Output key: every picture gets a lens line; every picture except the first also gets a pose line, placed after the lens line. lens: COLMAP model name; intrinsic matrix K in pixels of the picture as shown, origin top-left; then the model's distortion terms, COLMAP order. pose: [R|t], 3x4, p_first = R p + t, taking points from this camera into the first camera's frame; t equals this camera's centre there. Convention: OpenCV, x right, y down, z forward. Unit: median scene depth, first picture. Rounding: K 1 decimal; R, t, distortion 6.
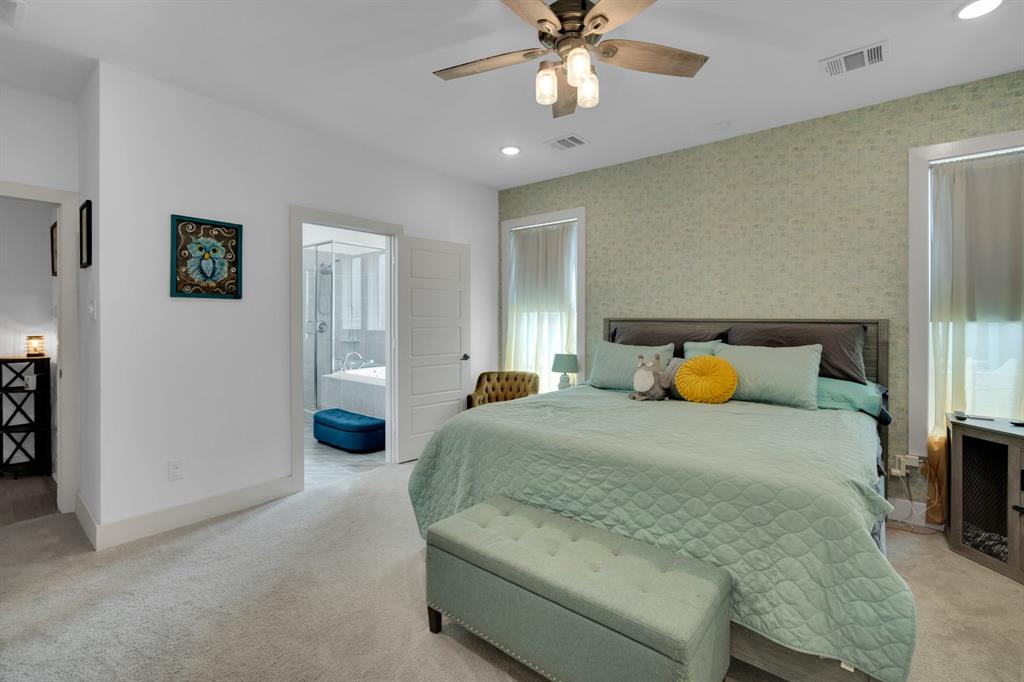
lens RADIAL K [[484.0, 0, 527.8], [0, 484.0, 318.1], [0, 0, 1]] dist [-0.001112, -0.000028]
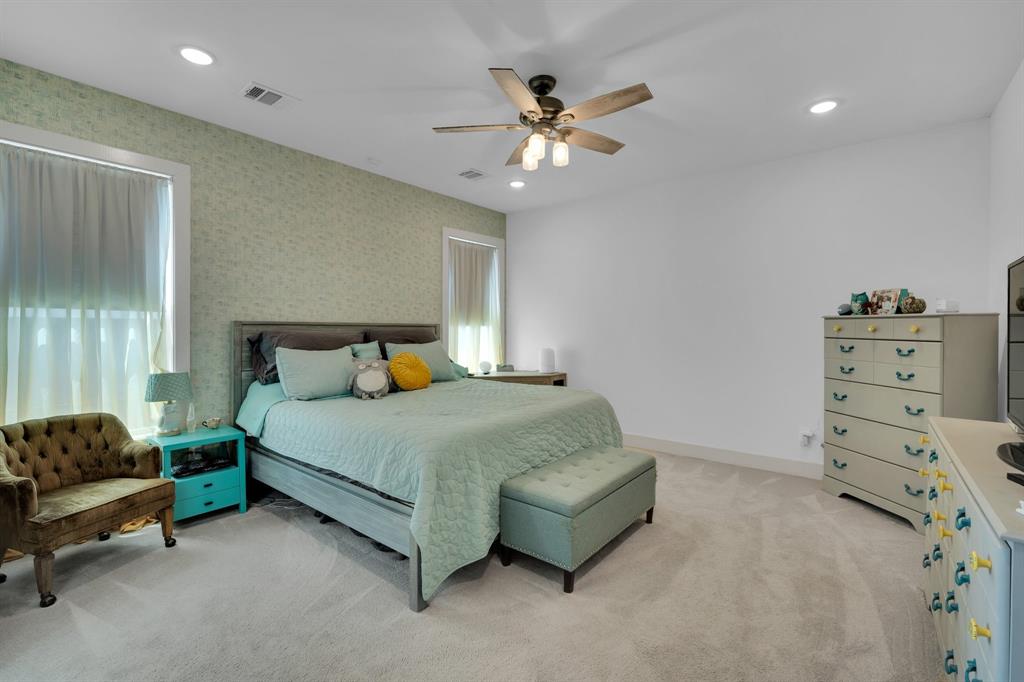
lens RADIAL K [[450.6, 0, 513.9], [0, 450.6, 336.1], [0, 0, 1]] dist [-0.000853, 0.000144]
pose [[-0.005266, -0.015262, 0.999870, -0.566521], [0.002933, 0.999879, 0.015278, 0.014467], [-0.999982, 0.003014, -0.005221, 0.528273]]
